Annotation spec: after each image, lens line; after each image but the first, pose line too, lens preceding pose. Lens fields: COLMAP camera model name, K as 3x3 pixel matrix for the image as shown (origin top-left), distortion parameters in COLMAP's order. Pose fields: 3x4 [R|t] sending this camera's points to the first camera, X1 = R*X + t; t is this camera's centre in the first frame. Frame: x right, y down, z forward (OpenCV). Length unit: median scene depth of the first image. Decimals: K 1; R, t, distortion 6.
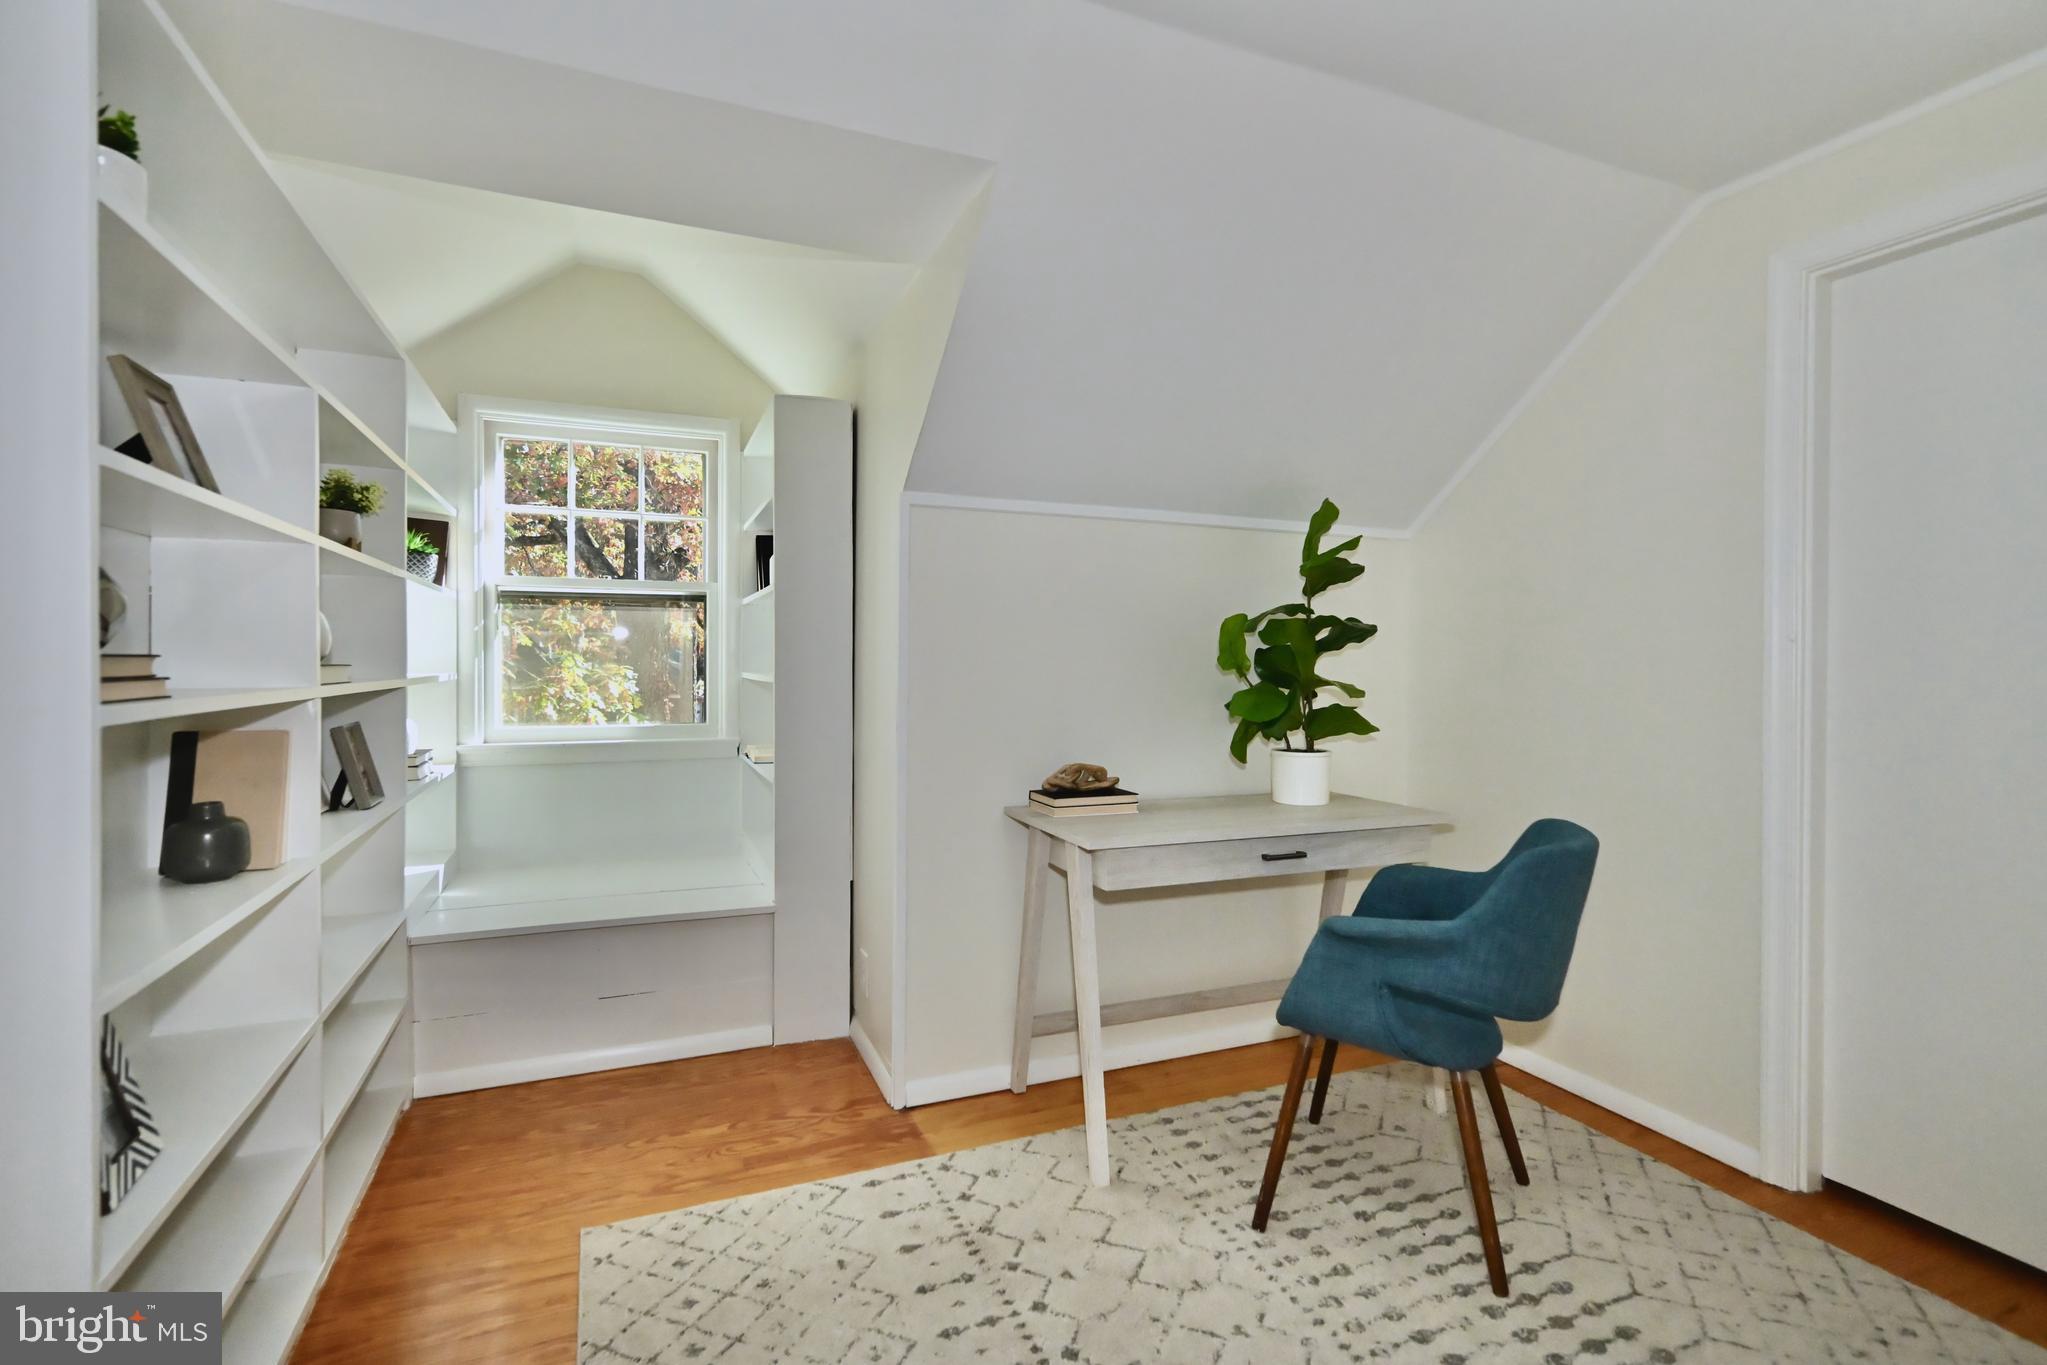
lens RADIAL K [[943.1, 0, 1023.5], [0, 943.1, 682.5], [0, 0, 1]] dist [-0.000228, -0.000001]
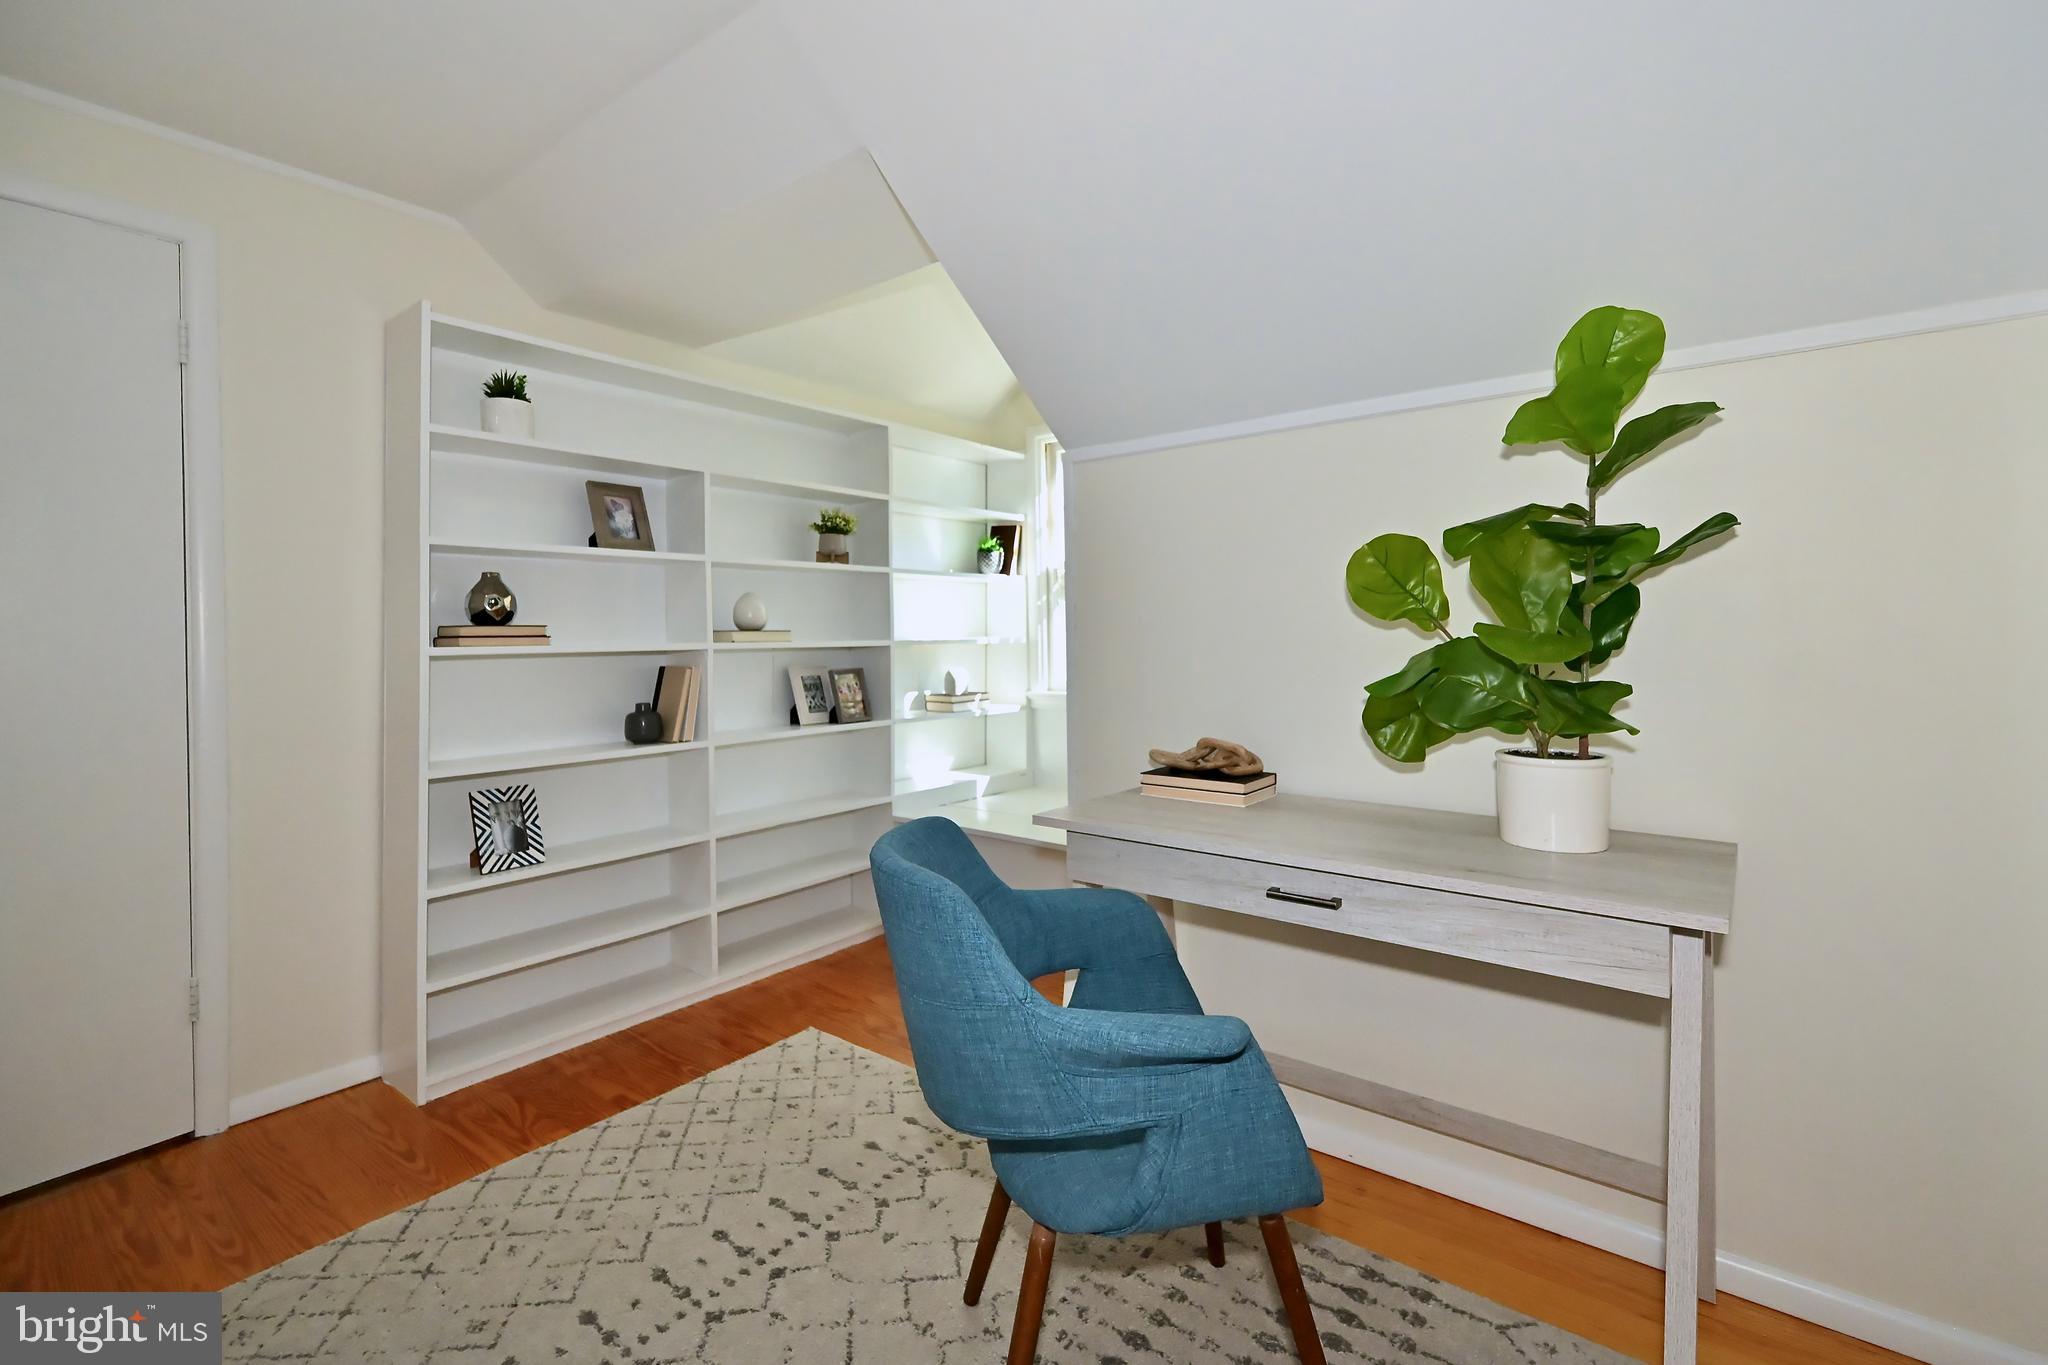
lens RADIAL K [[915.8, 0, 1022.9], [0, 915.8, 643.4], [0, 0, 1]] dist [0.000960, 0.000120]
pose [[0.481978, -0.001768, -0.876181, 0.674252], [-0.006128, 0.999967, -0.005389, 0.007612], [0.876162, 0.007967, 0.481951, 0.462609]]
